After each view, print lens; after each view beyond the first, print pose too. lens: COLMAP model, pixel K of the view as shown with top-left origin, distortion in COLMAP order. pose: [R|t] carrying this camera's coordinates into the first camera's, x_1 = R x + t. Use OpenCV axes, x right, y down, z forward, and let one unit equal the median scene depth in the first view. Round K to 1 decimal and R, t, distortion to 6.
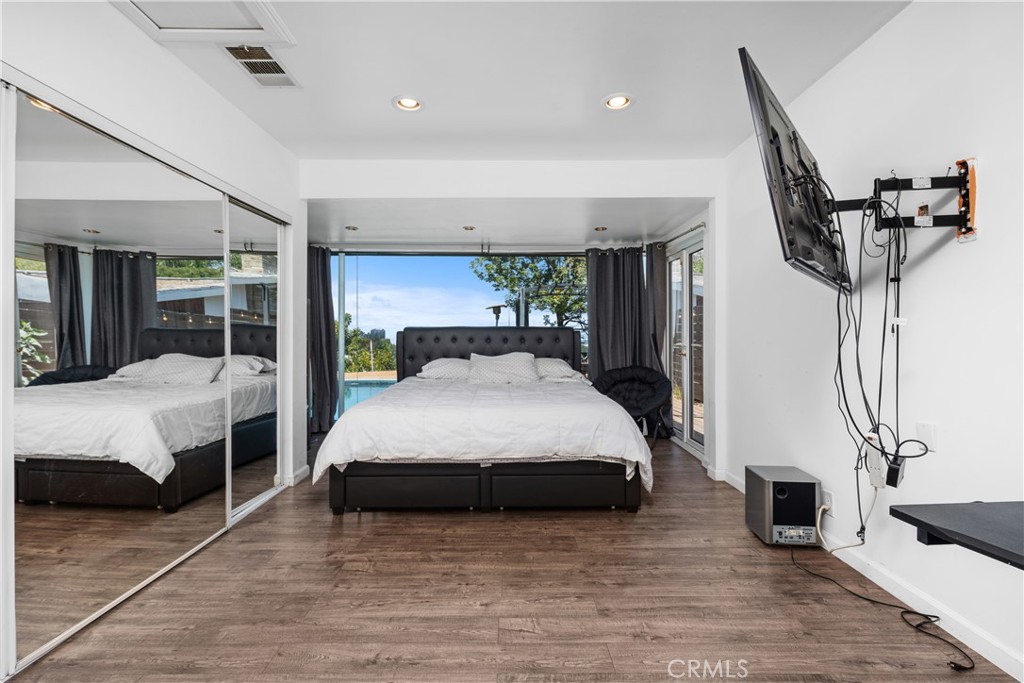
lens RADIAL K [[468.3, 0, 497.1], [0, 468.3, 339.3], [0, 0, 1]] dist [-0.003180, 0.001180]
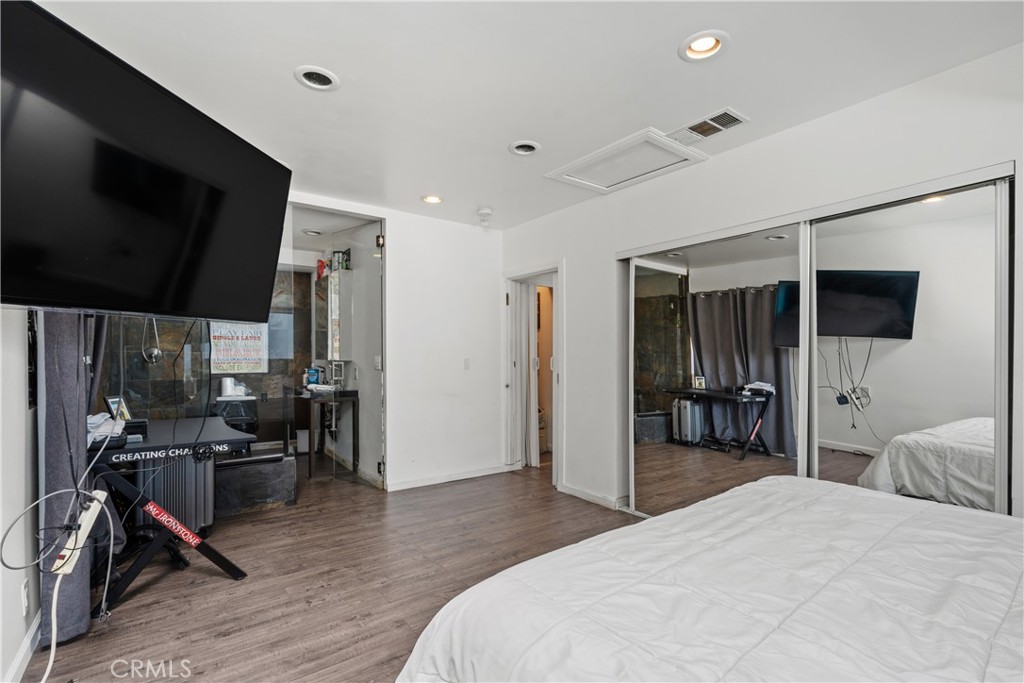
lens RADIAL K [[468.3, 0, 517.5], [0, 468.3, 359.8], [0, 0, 1]] dist [-0.003180, 0.001180]
pose [[-0.781464, -0.000794, -0.623950, 0.546956], [-0.011964, 0.999834, 0.013712, -0.045305], [0.623835, 0.018180, -0.781344, 1.579451]]
